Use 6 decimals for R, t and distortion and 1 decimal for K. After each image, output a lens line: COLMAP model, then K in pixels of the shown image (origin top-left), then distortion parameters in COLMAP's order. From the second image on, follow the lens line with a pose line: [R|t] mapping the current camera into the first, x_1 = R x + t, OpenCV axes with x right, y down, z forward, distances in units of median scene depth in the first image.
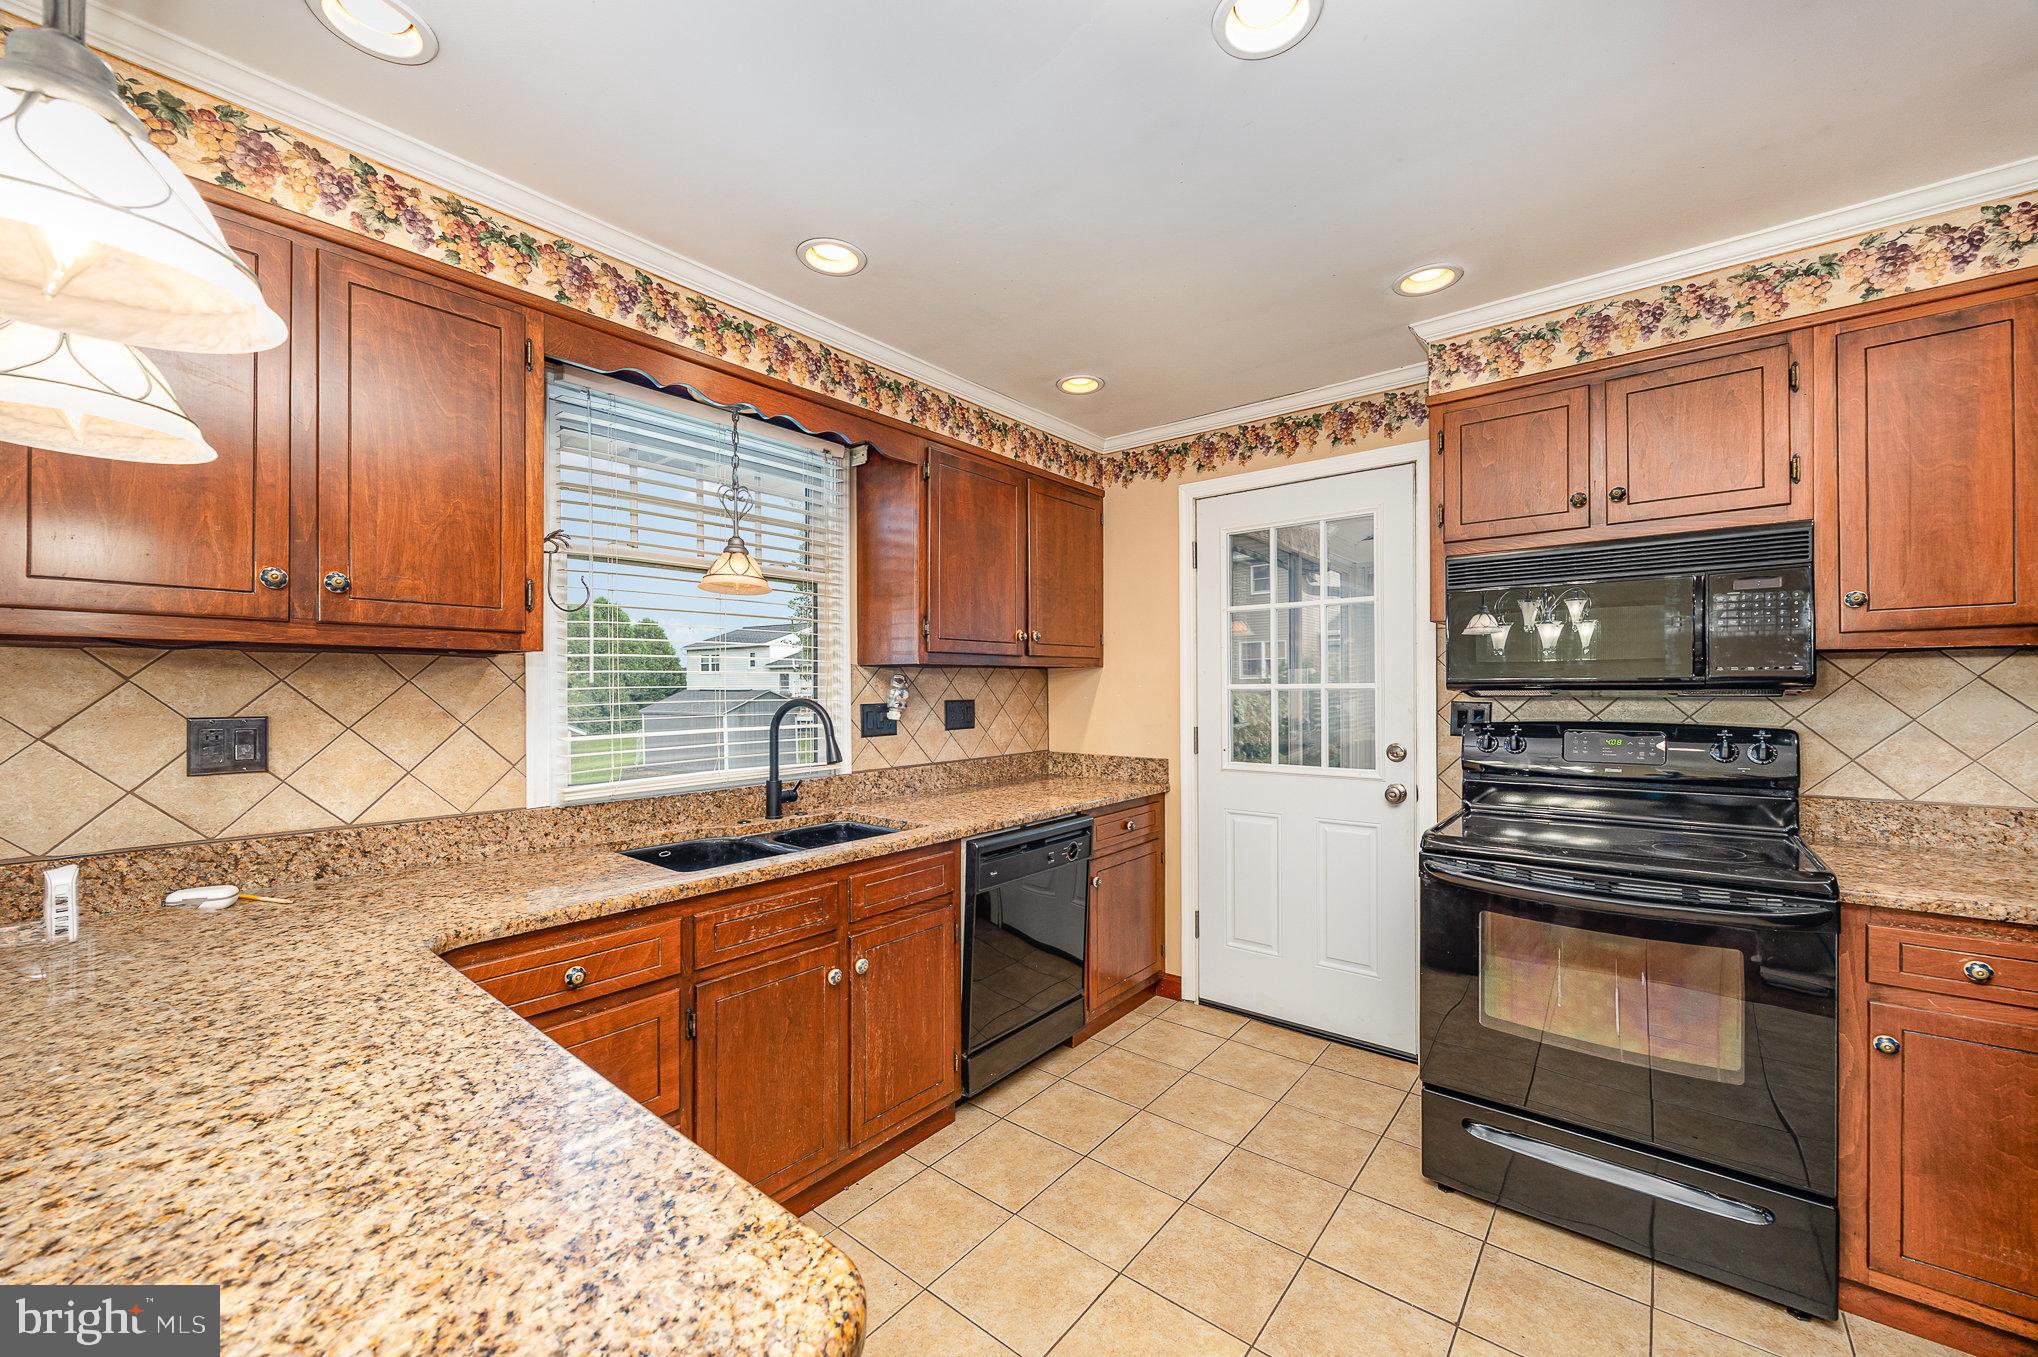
lens RADIAL K [[796.7, 0, 1019.4], [0, 796.7, 681.1], [0, 0, 1]] dist [-0.003149, -0.000433]
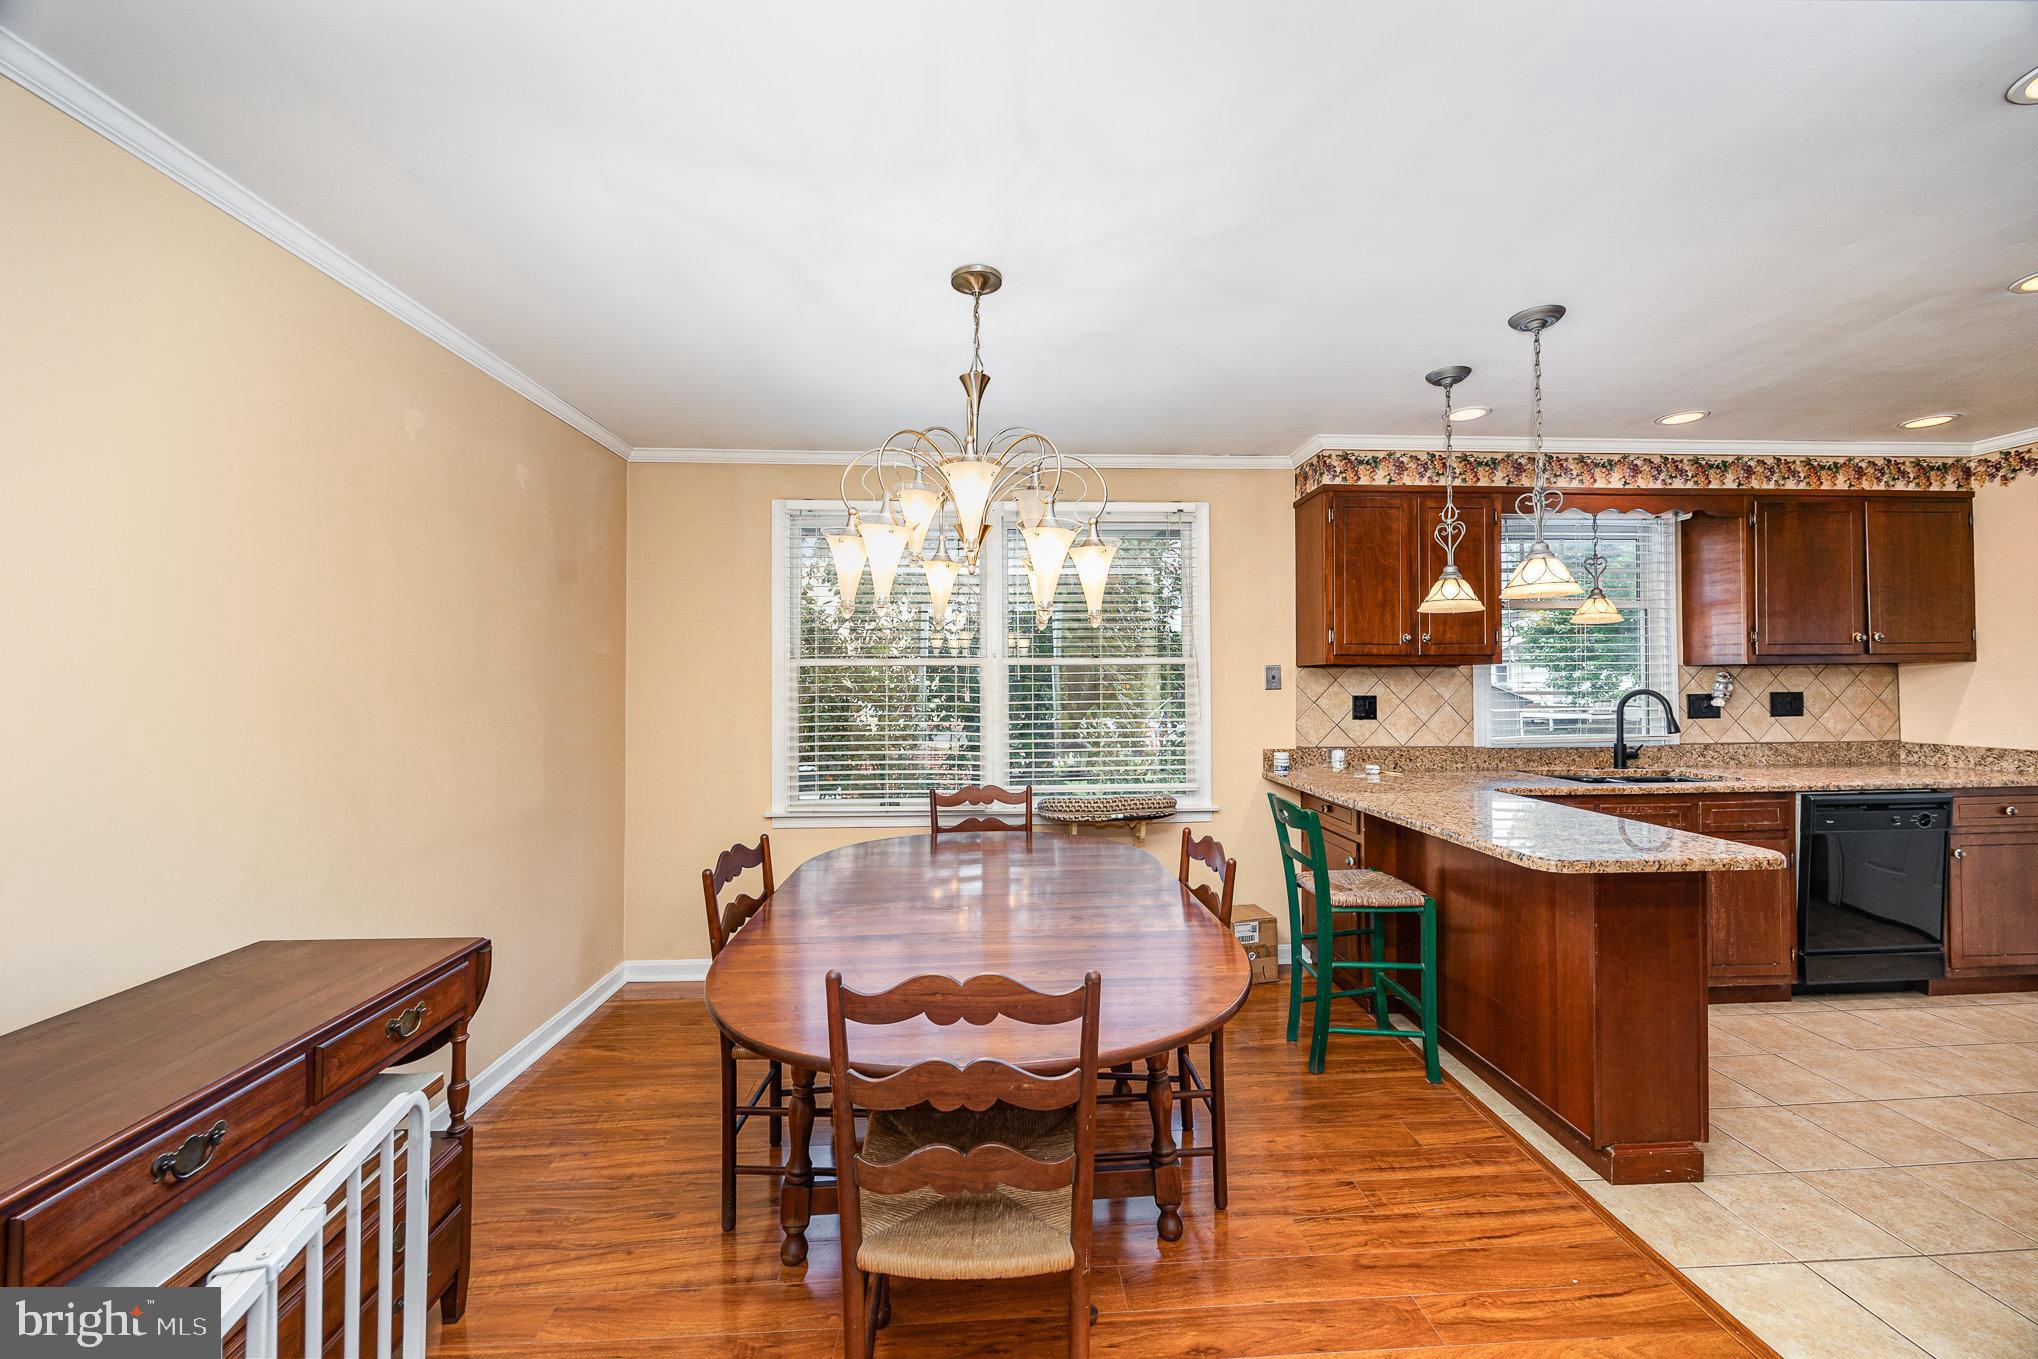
lens RADIAL K [[796.7, 0, 1007.3], [0, 796.7, 671.4], [0, 0, 1]] dist [-0.003149, -0.000433]
pose [[0.675362, -0.011516, -0.737397, 0.016941], [0.009062, 0.999932, -0.007317, -0.010193], [0.737431, -0.001741, 0.675420, -0.770284]]
